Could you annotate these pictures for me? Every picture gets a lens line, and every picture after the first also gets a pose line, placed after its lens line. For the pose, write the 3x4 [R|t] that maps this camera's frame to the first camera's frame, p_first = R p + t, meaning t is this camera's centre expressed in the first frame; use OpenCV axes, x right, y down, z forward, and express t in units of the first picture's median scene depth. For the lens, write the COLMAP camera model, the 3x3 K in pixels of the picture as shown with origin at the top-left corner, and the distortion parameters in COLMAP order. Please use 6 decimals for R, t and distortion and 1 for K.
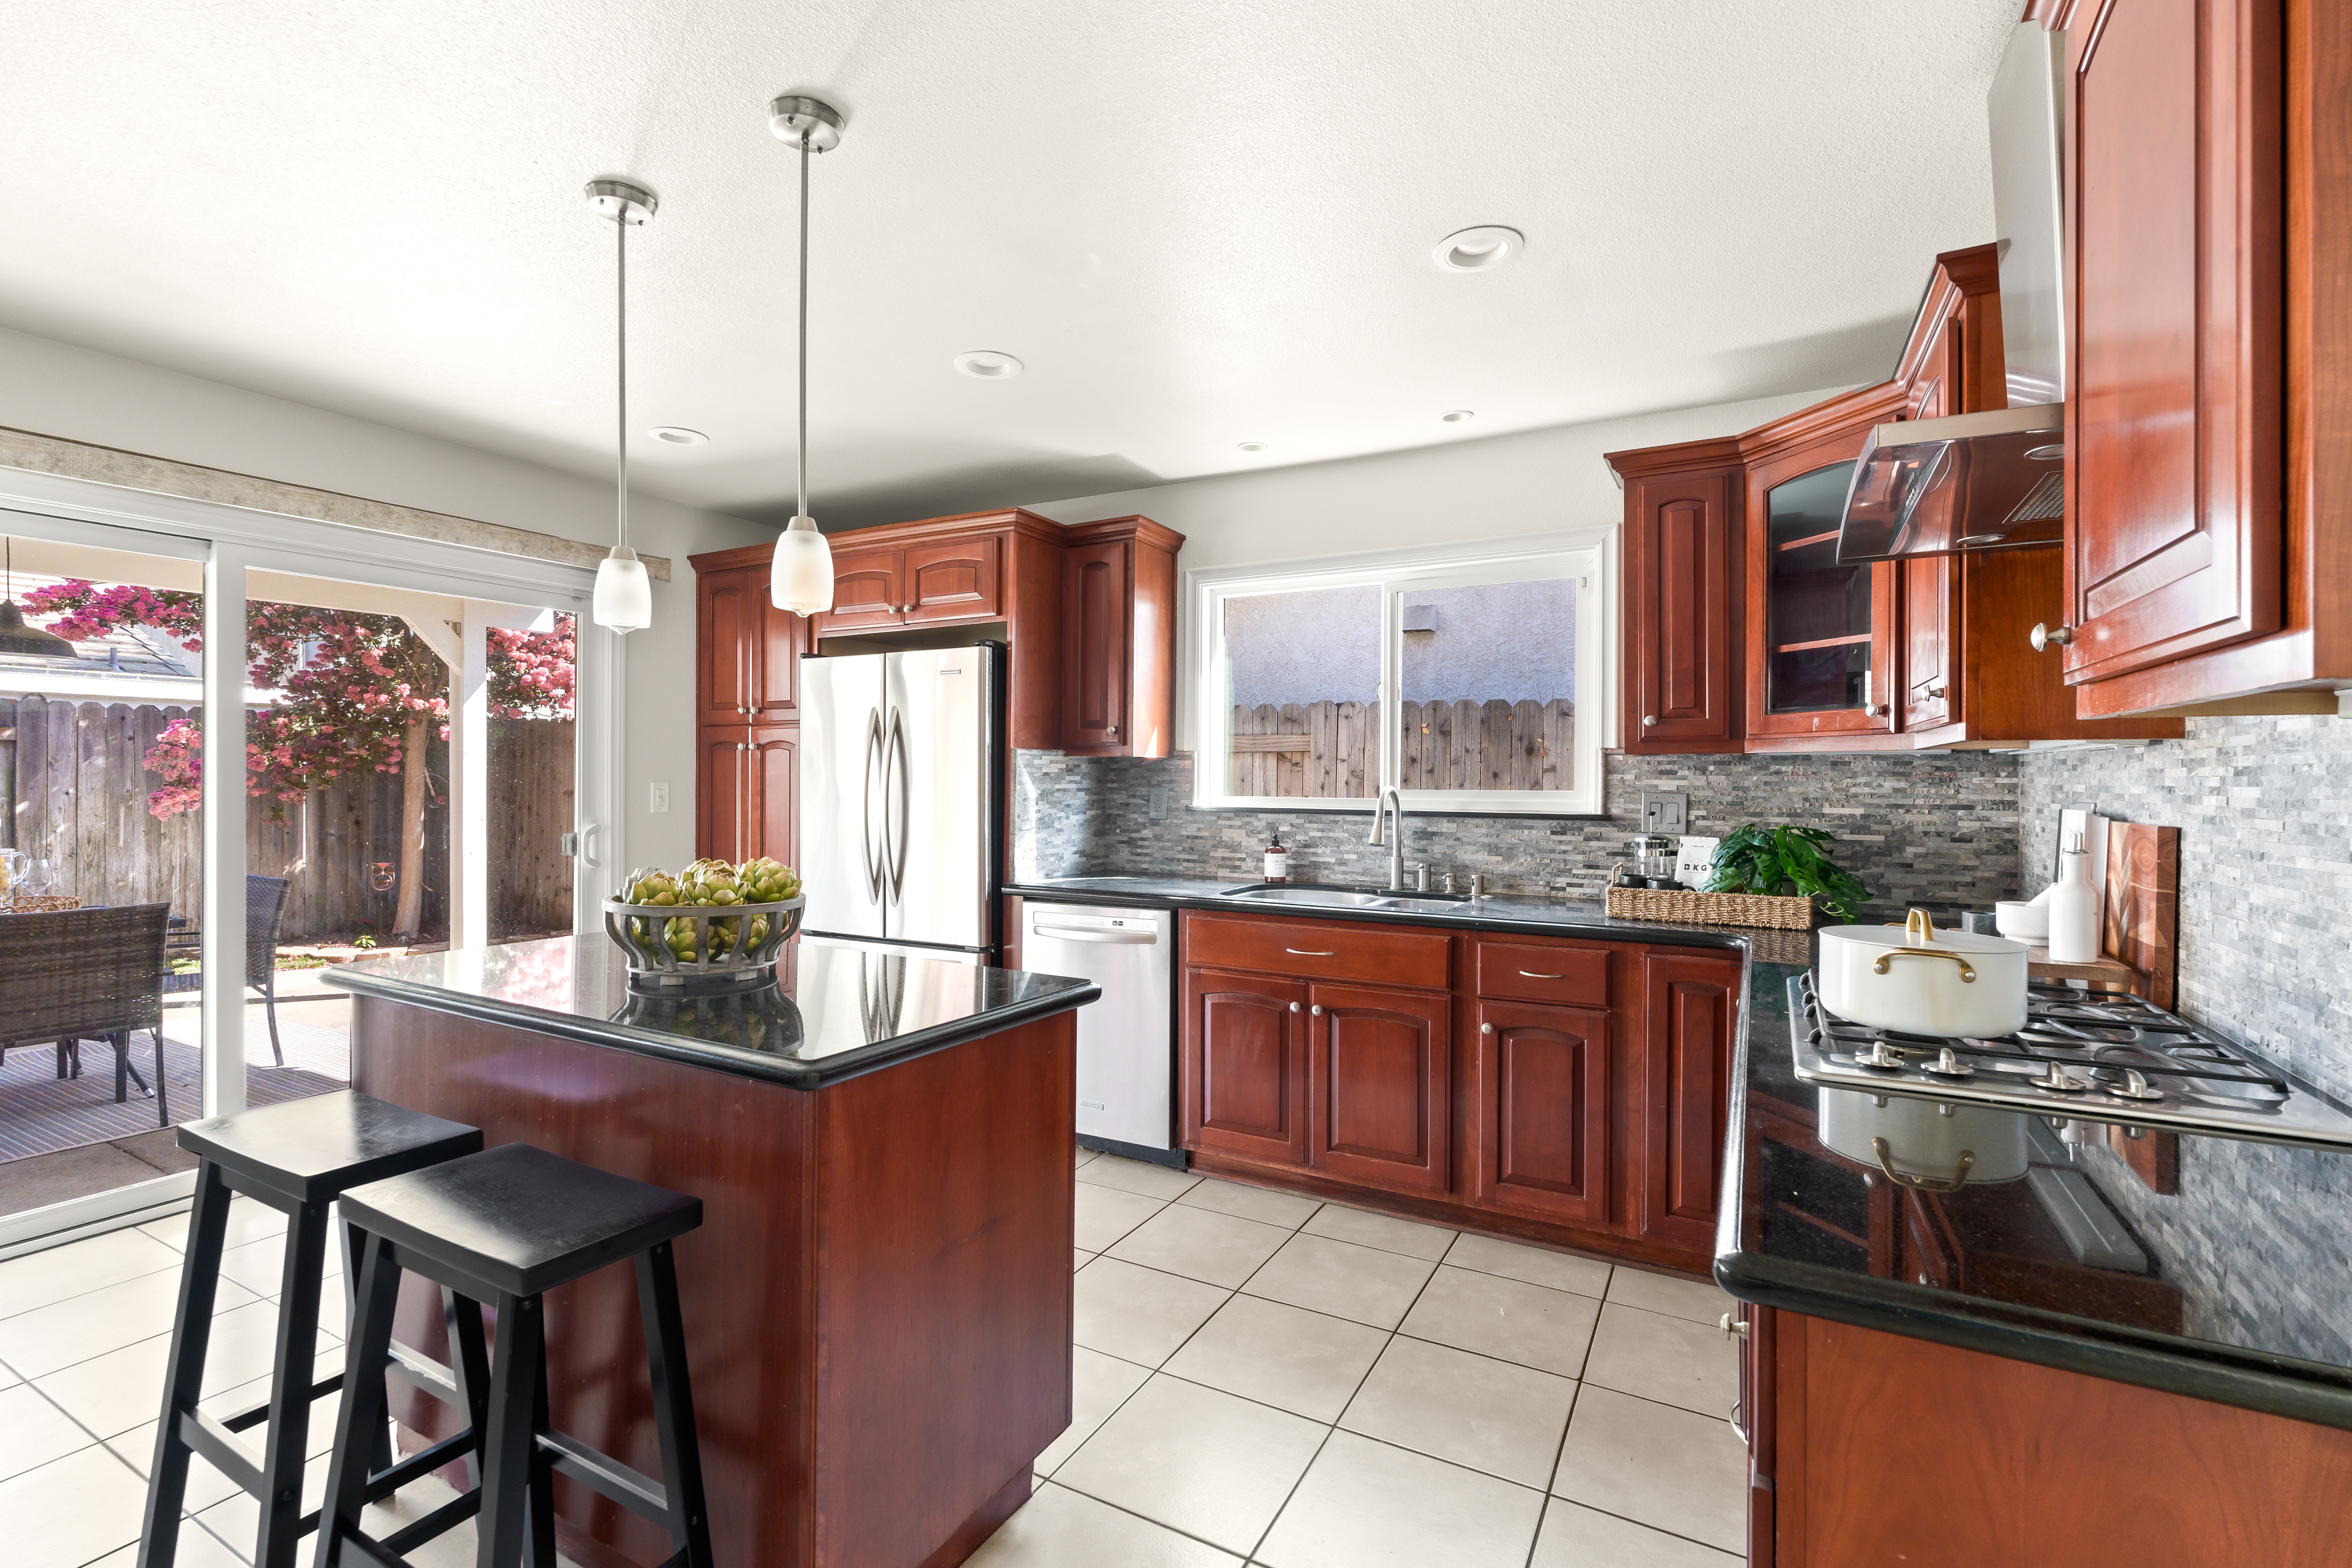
lens RADIAL K [[1060.9, 0, 1175.4], [0, 1060.9, 779.7], [0, 0, 1]] dist [-0.002765, -0.000752]
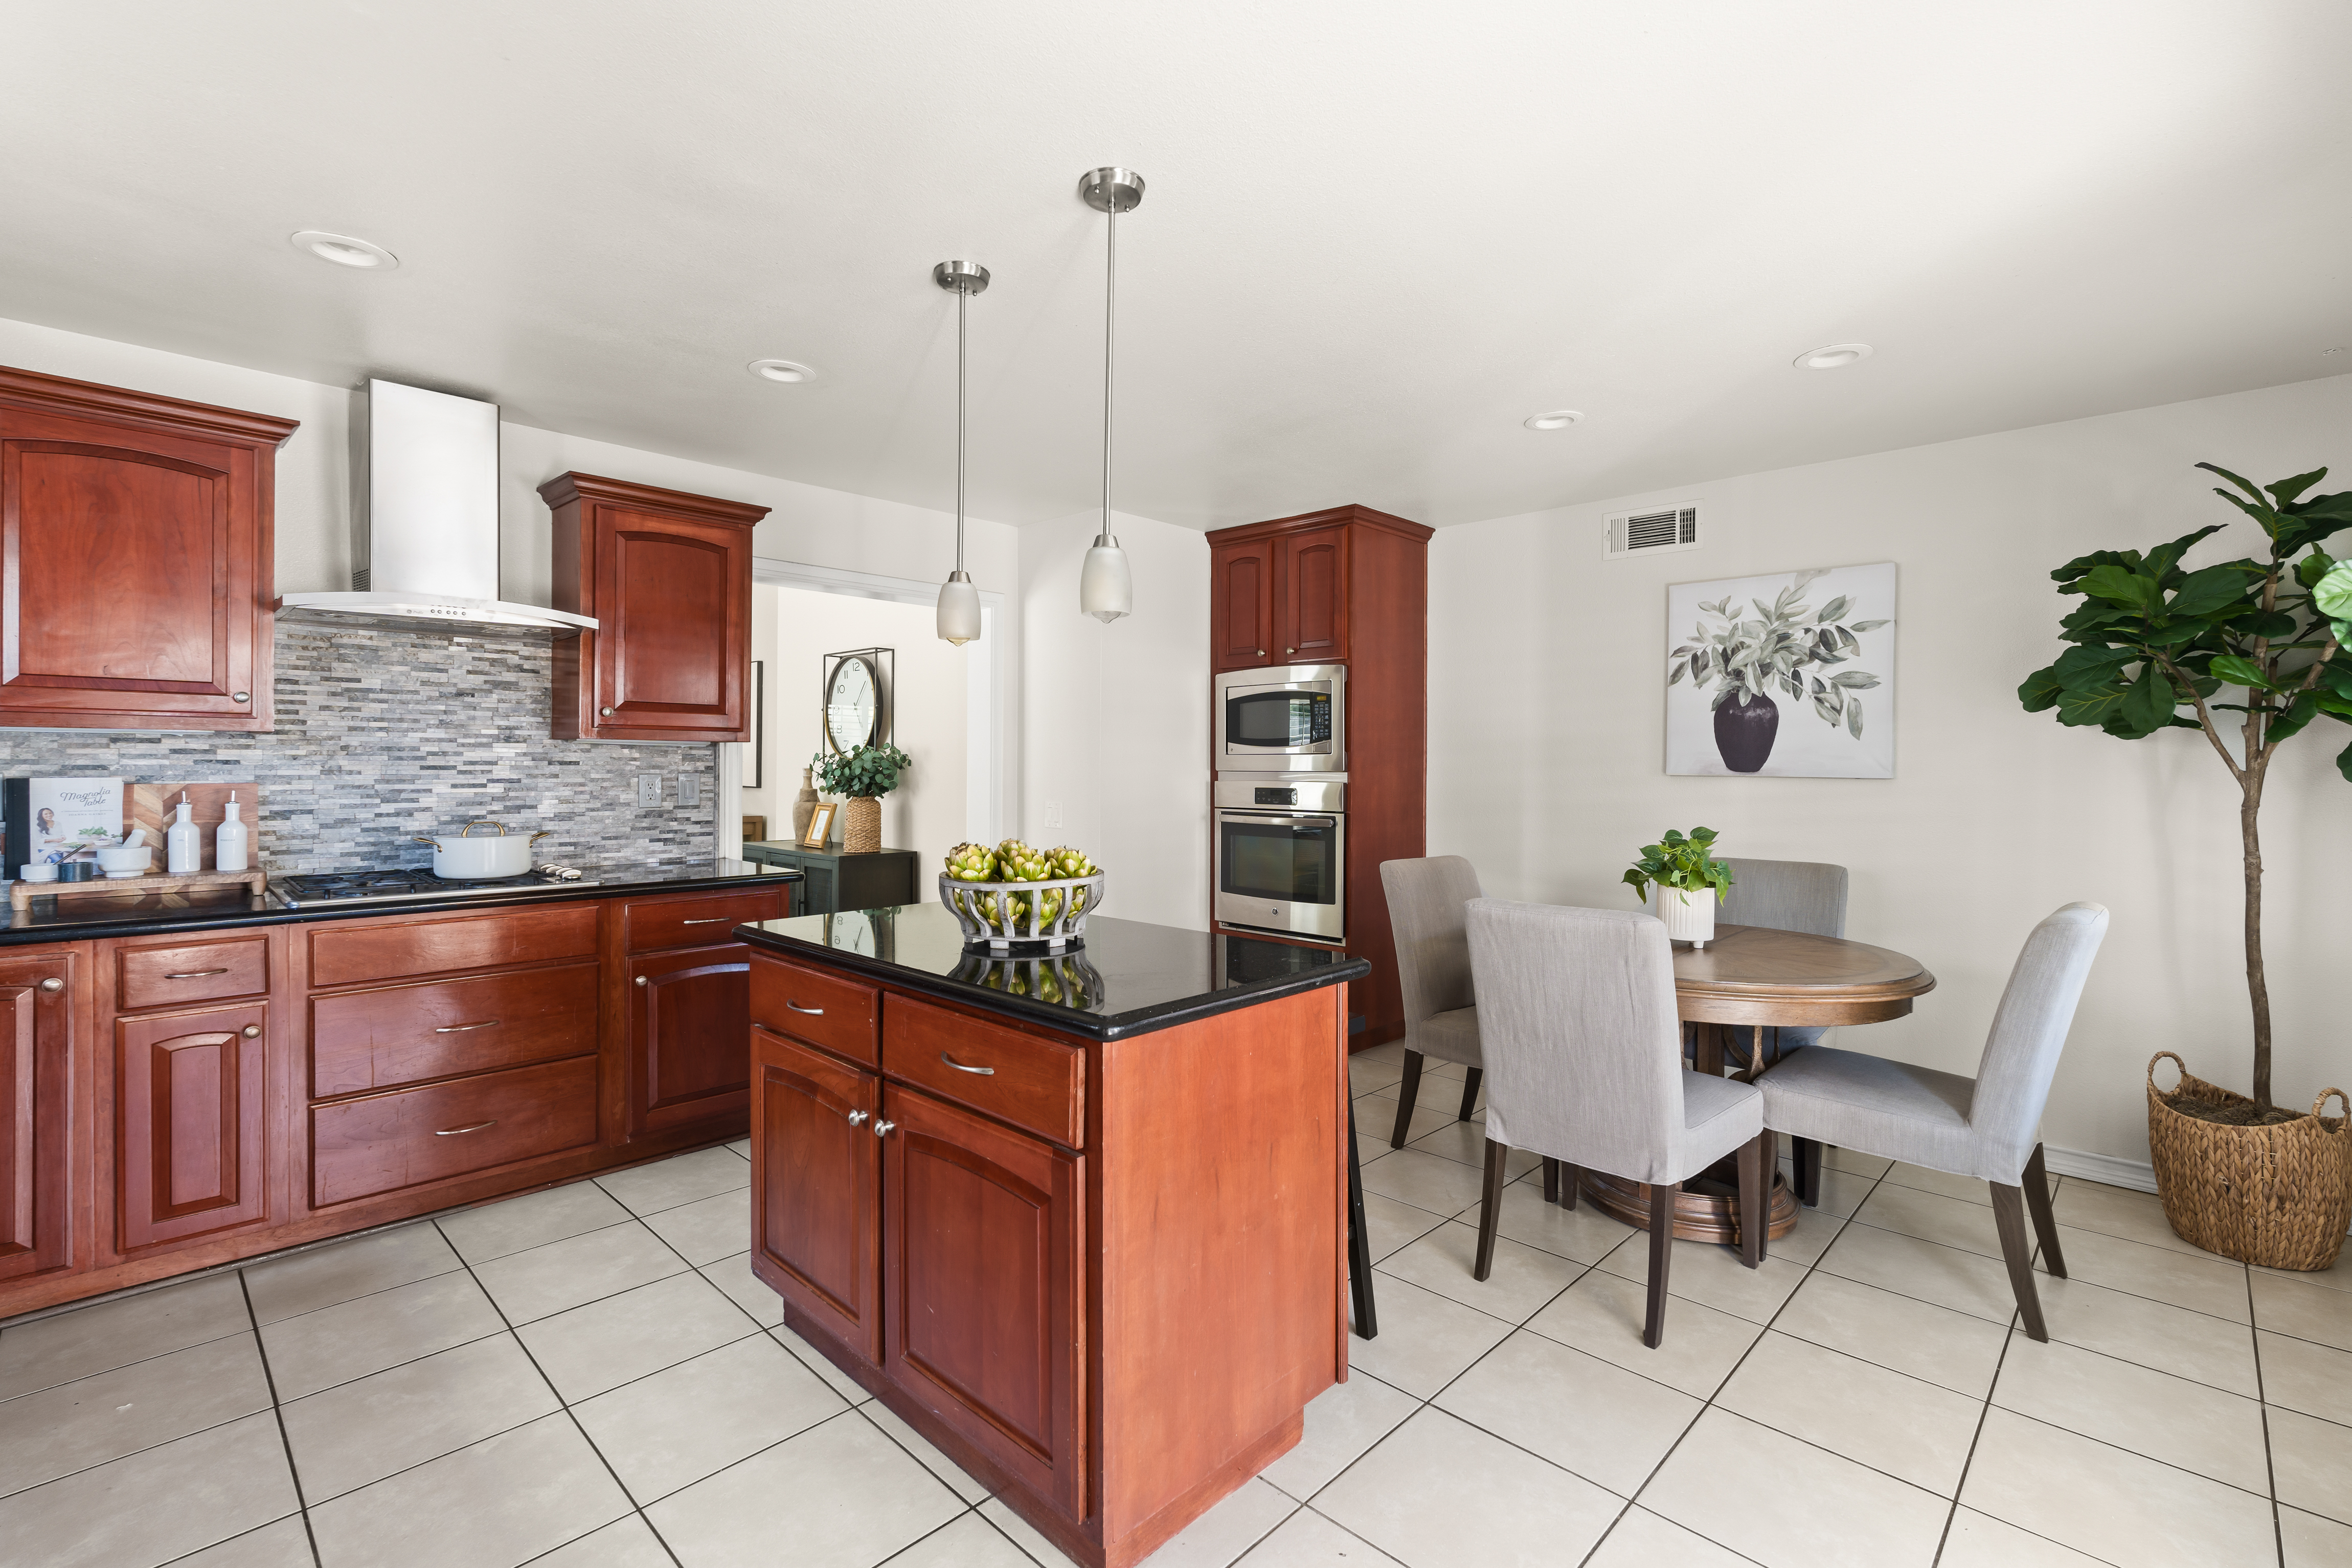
lens RADIAL K [[1046.4, 0, 1169.6], [0, 1046.4, 768.4], [0, 0, 1]] dist [0.000412, 0.000437]
pose [[-0.962604, -0.014838, 0.270504, -0.569439], [-0.012661, 0.999872, 0.009791, -0.009466], [-0.270615, 0.006000, -0.962669, 1.297041]]
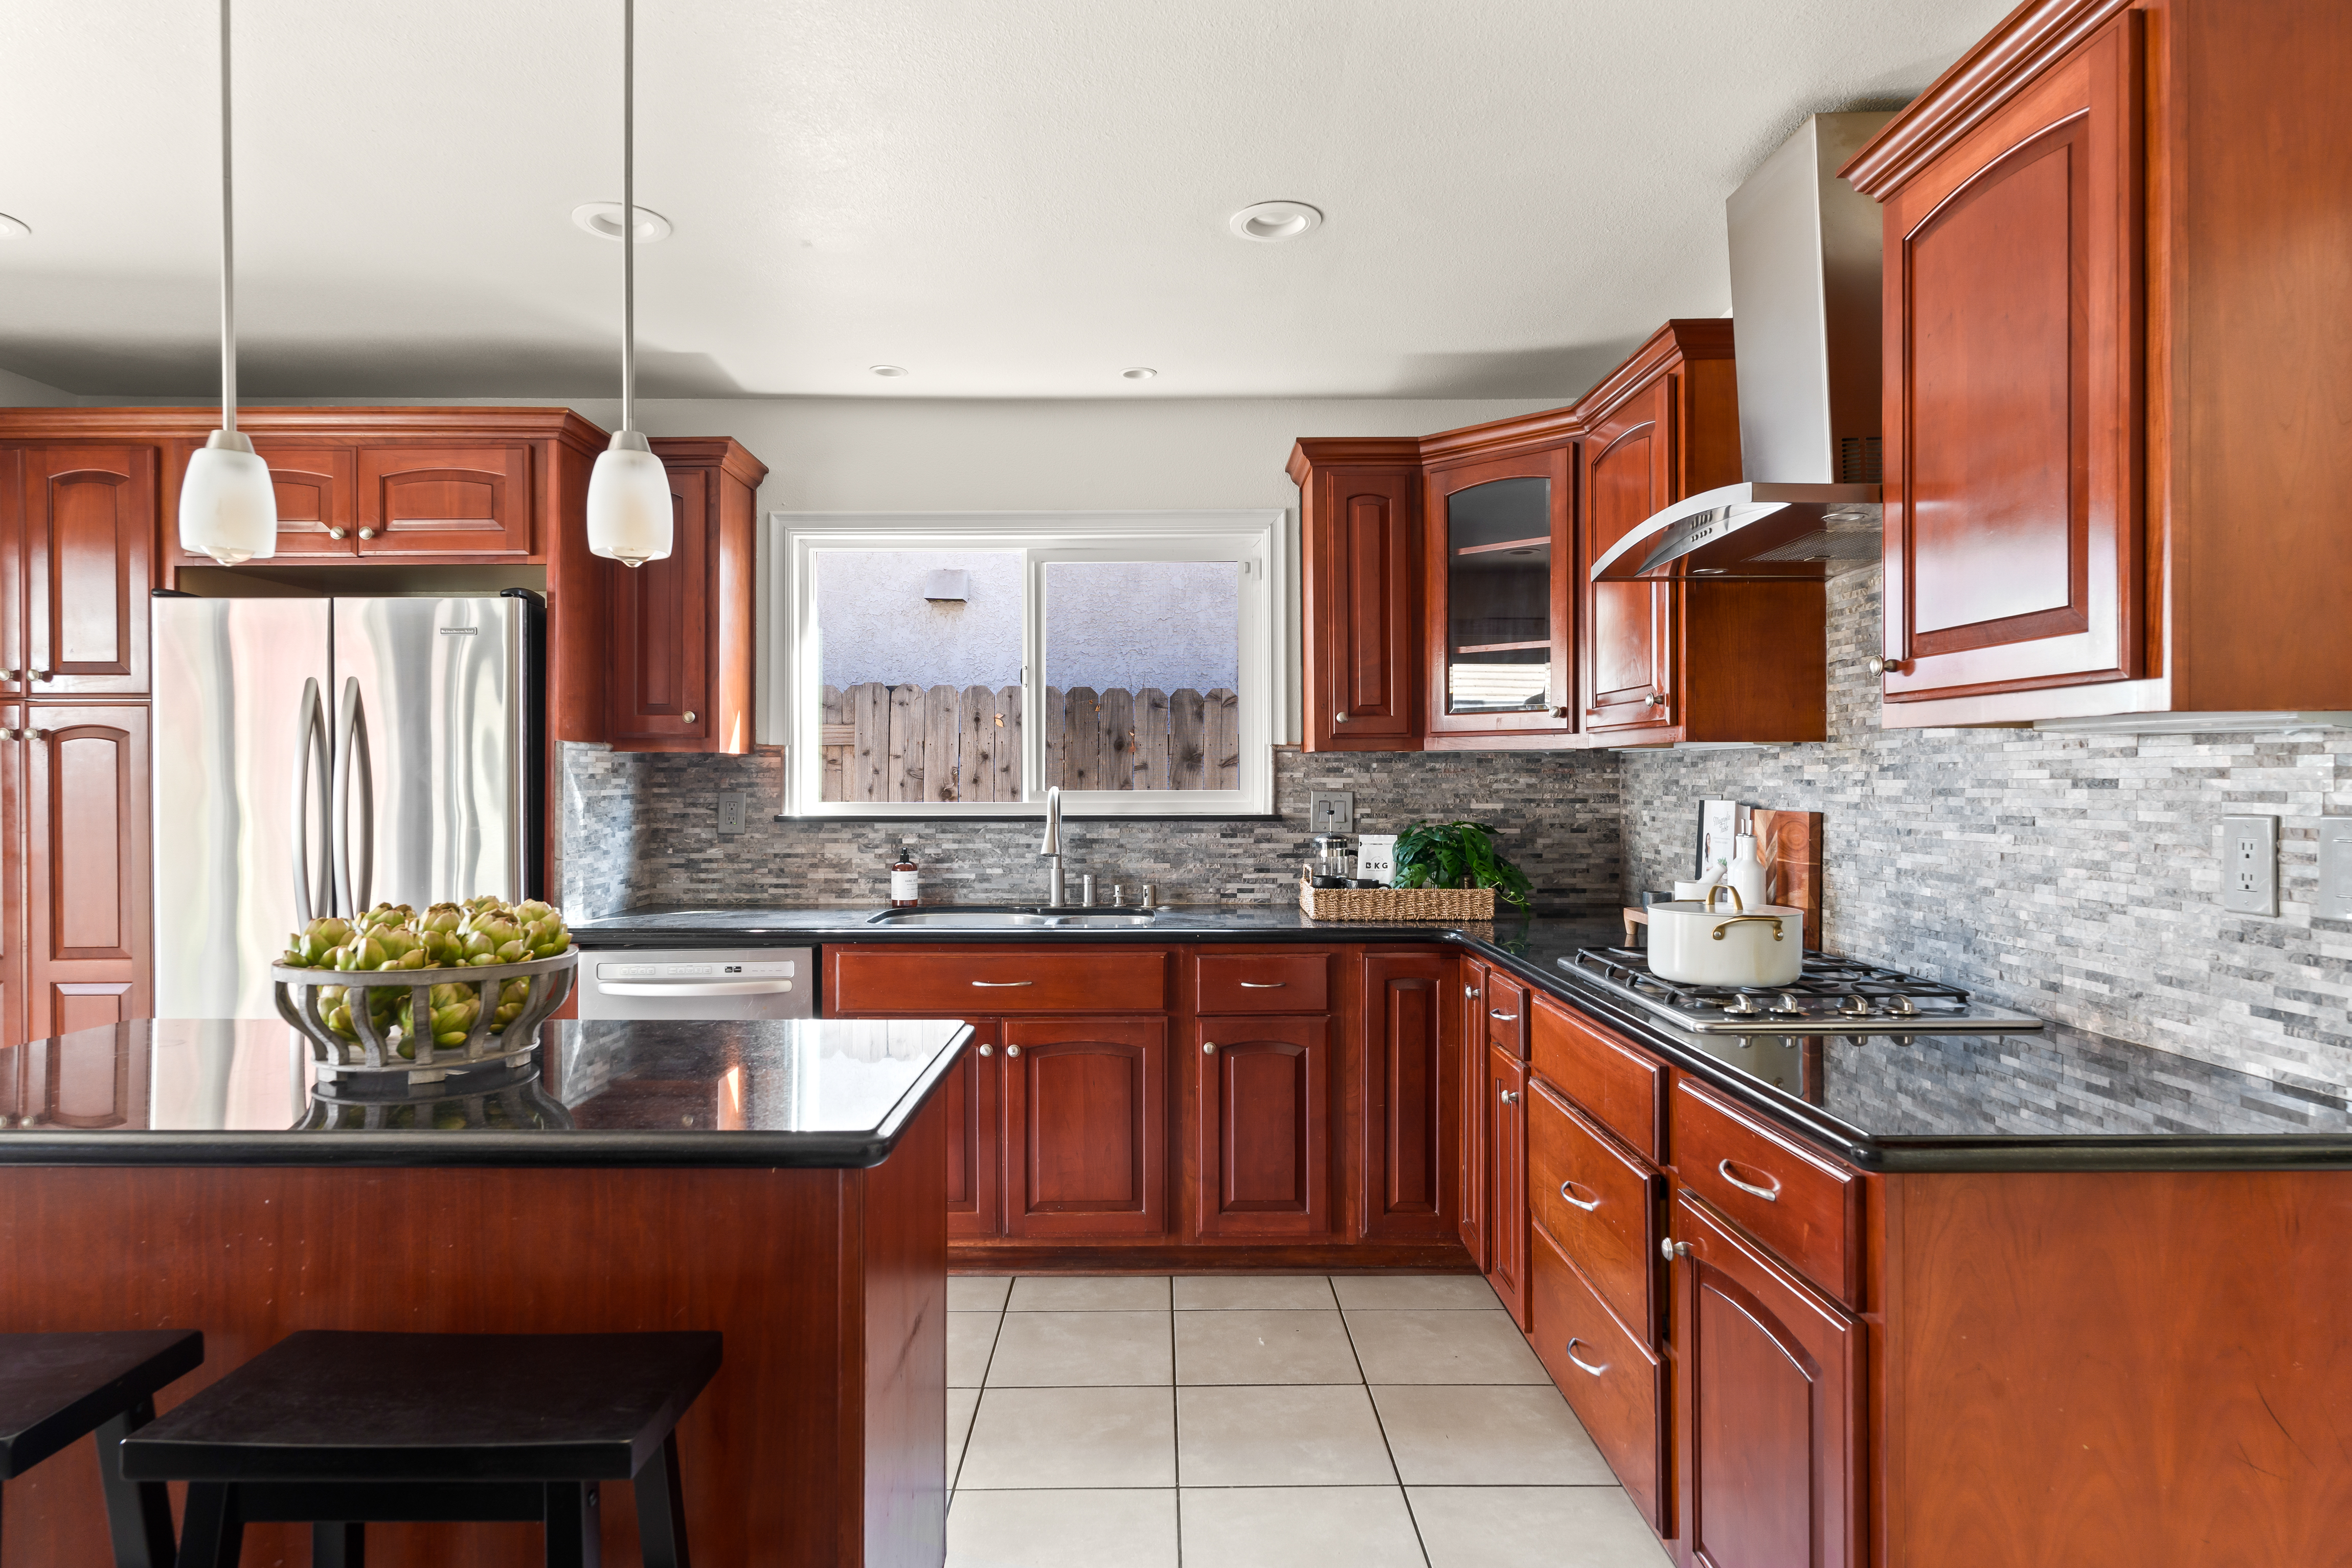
lens RADIAL K [[1348.3, 0, 1176.0], [0, 1348.3, 784.0], [0, 0, 1]] dist [-0.000551, 0.000254]
pose [[0.871310, -0.009726, 0.490636, -0.285420], [0.008083, 0.999952, 0.005468, -0.002000], [-0.490666, -0.000798, 0.871347, -0.008657]]
